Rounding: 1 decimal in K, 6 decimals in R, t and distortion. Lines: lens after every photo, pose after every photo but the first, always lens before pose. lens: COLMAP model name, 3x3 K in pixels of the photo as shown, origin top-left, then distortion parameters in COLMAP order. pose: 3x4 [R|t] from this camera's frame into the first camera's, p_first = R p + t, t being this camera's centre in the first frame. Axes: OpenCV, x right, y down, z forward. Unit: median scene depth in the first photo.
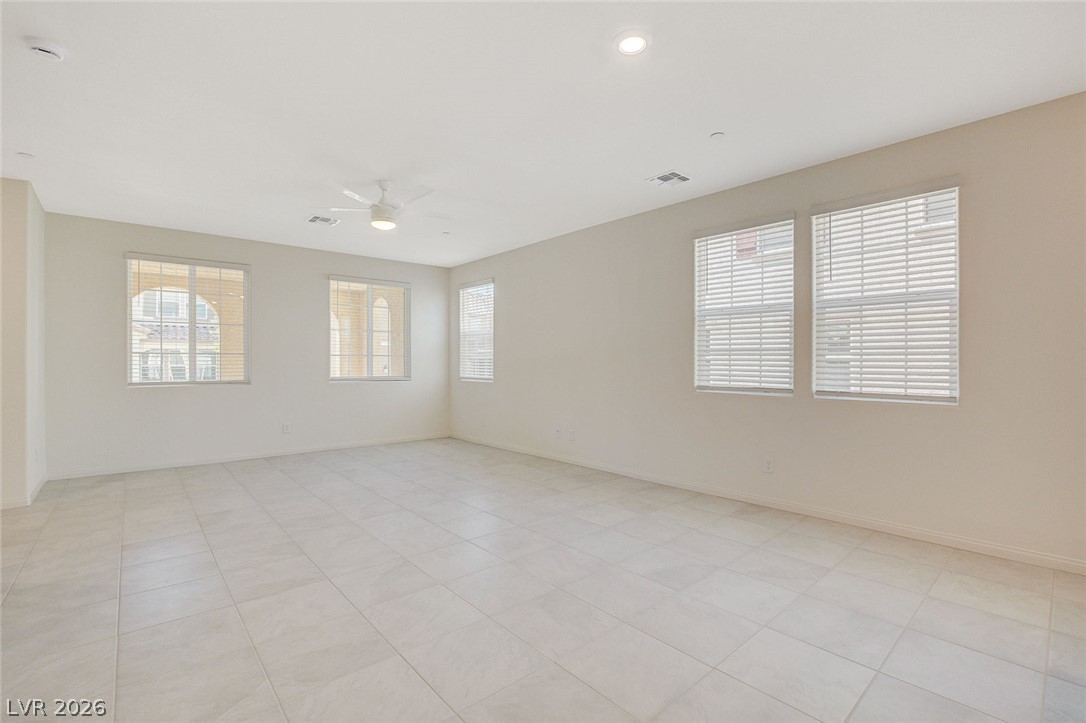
lens RADIAL K [[477.4, 0, 543.0], [0, 477.4, 361.5], [0, 0, 1]] dist [-0.029036, 0.000208]
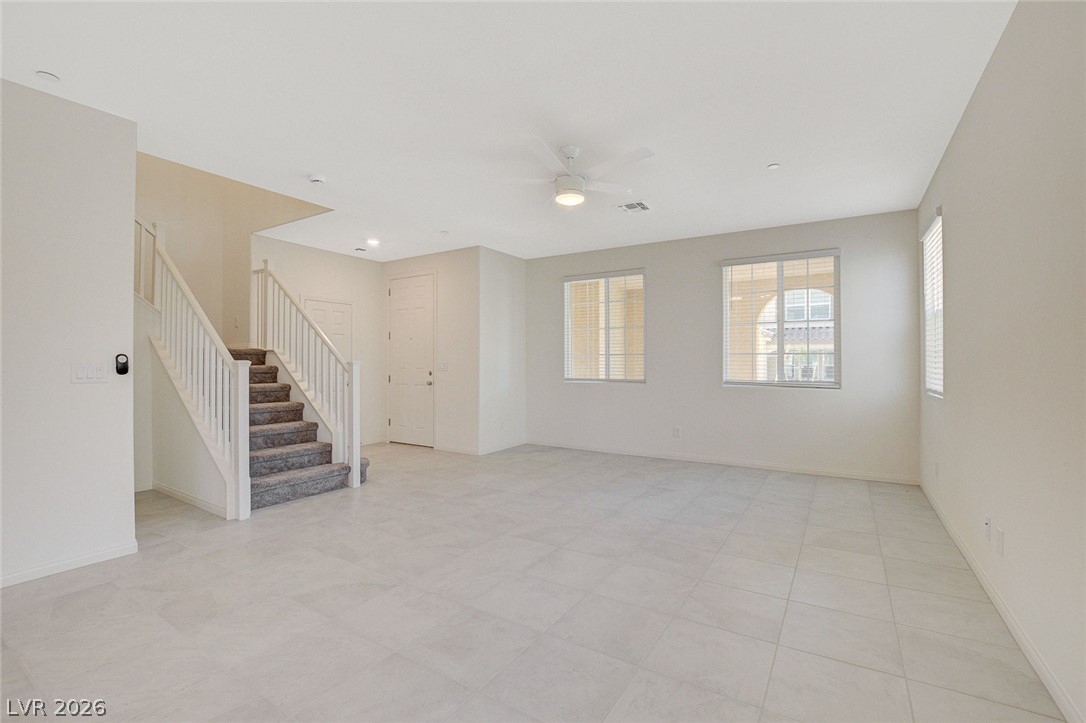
lens RADIAL K [[477.4, 0, 543.0], [0, 477.4, 361.5], [0, 0, 1]] dist [-0.029036, 0.000208]
pose [[0.284567, 0.000001, -0.958656, 0.305419], [0.001032, 0.999999, 0.000308, -0.000963], [0.958656, -0.001077, 0.284567, 0.478518]]
